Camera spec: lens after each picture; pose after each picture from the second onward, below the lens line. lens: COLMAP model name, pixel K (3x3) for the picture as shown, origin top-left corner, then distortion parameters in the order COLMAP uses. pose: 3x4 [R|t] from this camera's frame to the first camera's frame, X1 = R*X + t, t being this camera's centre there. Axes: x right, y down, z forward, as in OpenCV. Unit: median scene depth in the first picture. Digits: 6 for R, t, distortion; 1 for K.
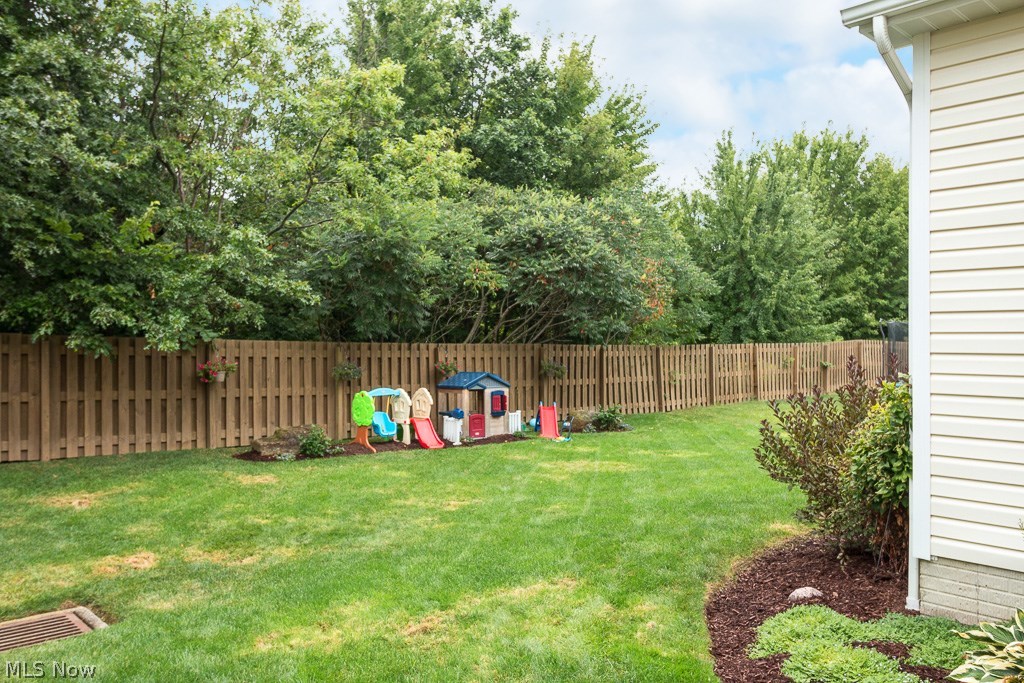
lens RADIAL K [[827.3, 0, 512.5], [0, 827.3, 336.4], [0, 0, 1]] dist [-0.011159, -0.001083]
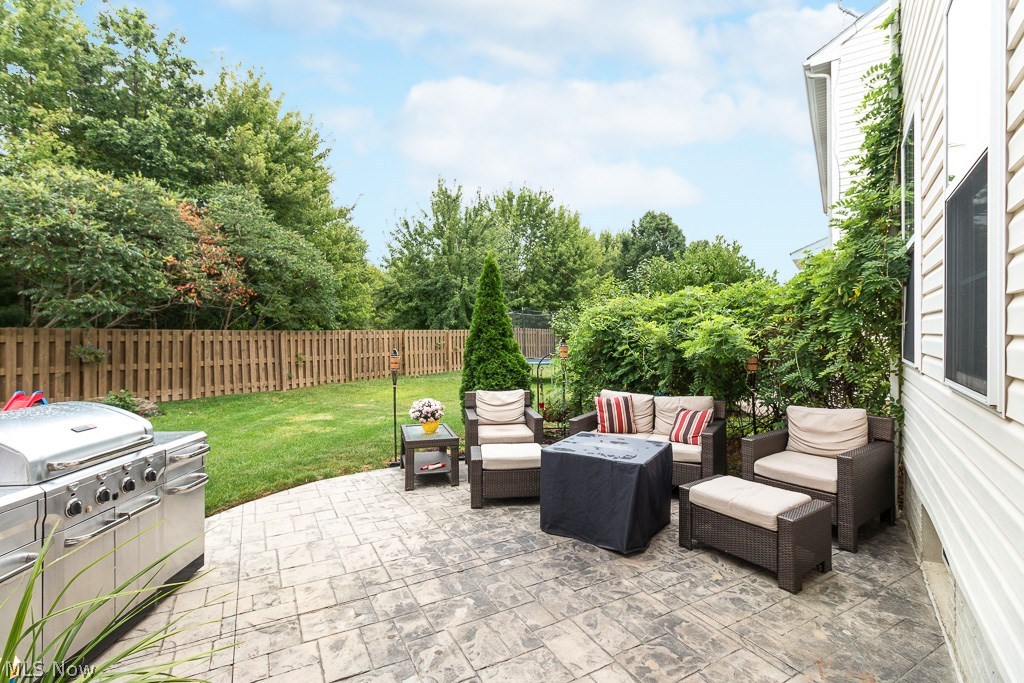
lens RADIAL K [[468.6, 0, 510.8], [0, 468.6, 340.1], [0, 0, 1]] dist [-0.000864, -0.000109]
pose [[0.980724, -0.002257, 0.195388, 0.200302], [-0.003079, 0.999631, 0.027002, 0.002850], [-0.195376, -0.027083, 0.980354, 0.173724]]
